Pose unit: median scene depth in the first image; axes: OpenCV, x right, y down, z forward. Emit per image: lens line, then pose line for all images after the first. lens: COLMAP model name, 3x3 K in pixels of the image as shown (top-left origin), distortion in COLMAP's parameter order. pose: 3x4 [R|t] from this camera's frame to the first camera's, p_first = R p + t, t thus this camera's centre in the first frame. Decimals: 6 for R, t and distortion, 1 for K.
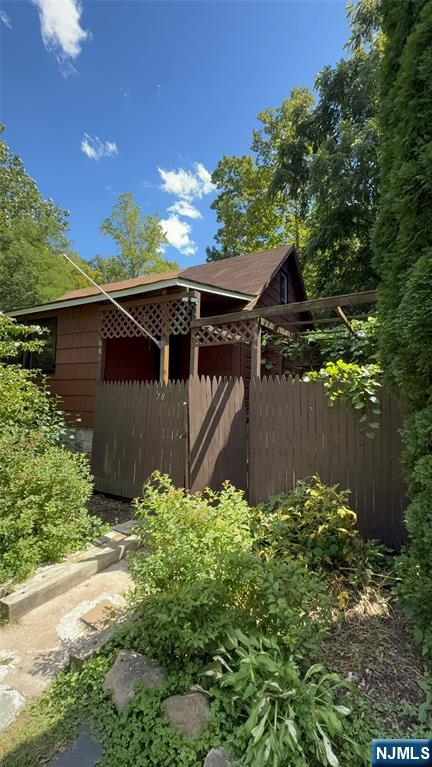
lens RADIAL K [[357.5, 0, 217.3], [0, 357.5, 377.5], [0, 0, 1]] dist [0.001460, -0.000851]
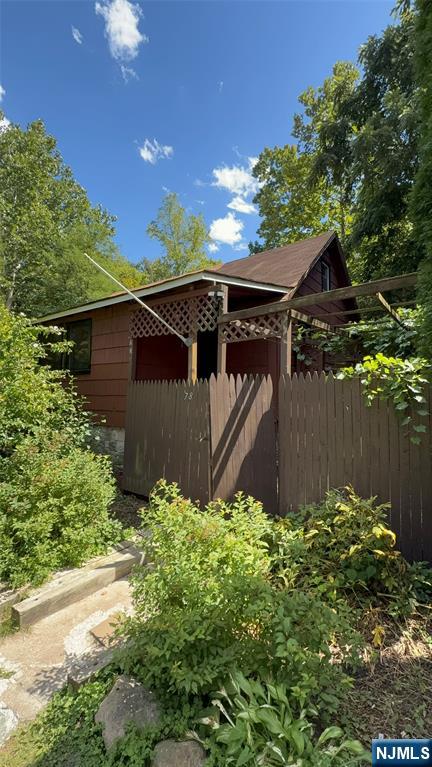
lens RADIAL K [[357.5, 0, 215.8], [0, 357.5, 377.2], [0, 0, 1]] dist [0.001460, -0.000851]
pose [[0.990547, -0.016137, -0.136220, 0.067127], [0.017075, 0.999838, 0.005720, -0.002561], [0.136105, -0.007992, 0.990662, 0.079217]]
